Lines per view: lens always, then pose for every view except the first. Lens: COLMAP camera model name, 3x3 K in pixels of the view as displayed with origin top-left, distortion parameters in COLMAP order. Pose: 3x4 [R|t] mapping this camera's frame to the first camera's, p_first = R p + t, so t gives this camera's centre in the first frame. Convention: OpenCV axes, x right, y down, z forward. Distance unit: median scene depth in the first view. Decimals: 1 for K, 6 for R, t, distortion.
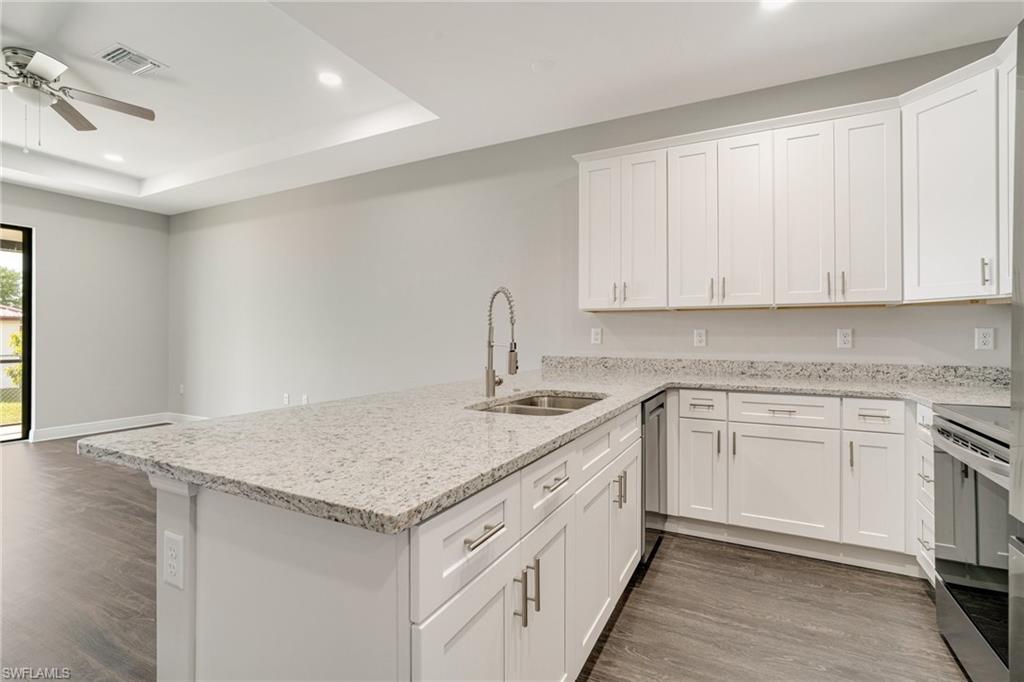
lens RADIAL K [[485.7, 0, 508.8], [0, 485.7, 331.9], [0, 0, 1]] dist [-0.018201, 0.007389]
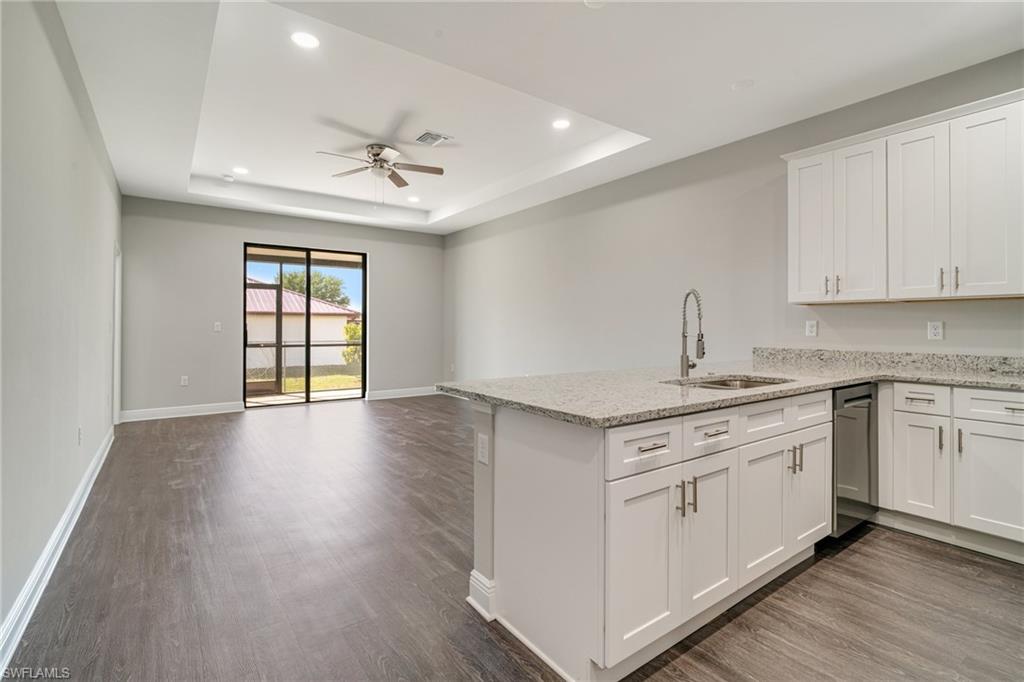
lens RADIAL K [[485.7, 0, 509.1], [0, 485.7, 325.6], [0, 0, 1]] dist [-0.018201, 0.007389]
pose [[0.896592, 0.000556, -0.442856, 0.083409], [0.001298, 0.999992, 0.003883, -0.002750], [0.442855, -0.004057, 0.896584, -0.240312]]
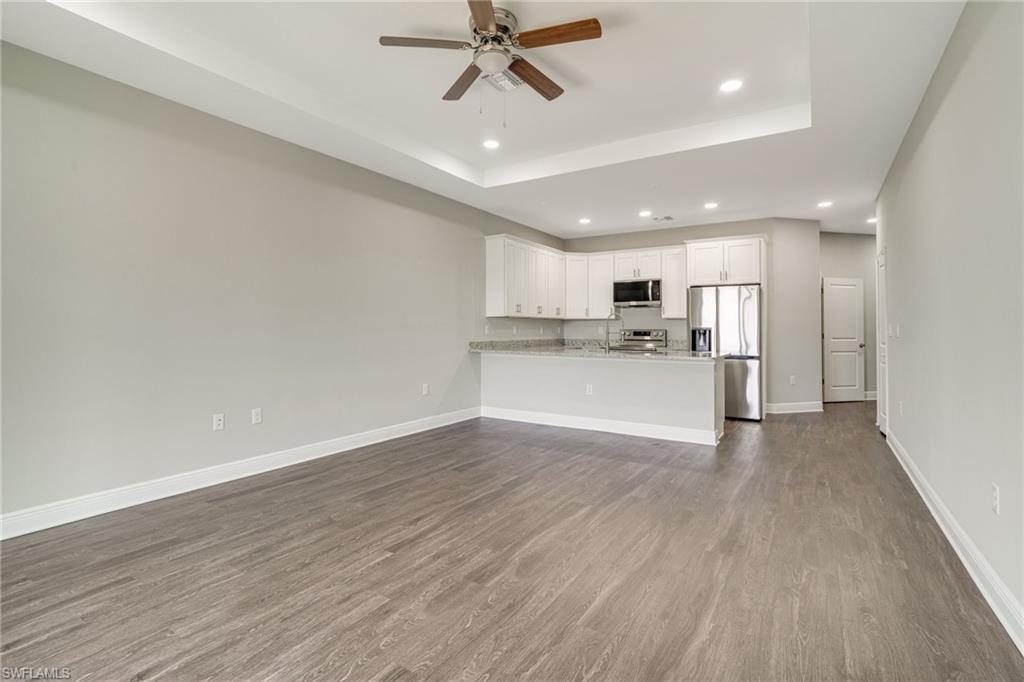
lens RADIAL K [[485.7, 0, 511.5], [0, 485.7, 334.7], [0, 0, 1]] dist [-0.018201, 0.007389]
pose [[0.074070, -0.013099, 0.997167, -2.201698], [-0.009228, 0.999862, 0.013820, 0.001786], [-0.997210, -0.010225, 0.073939, 1.050421]]
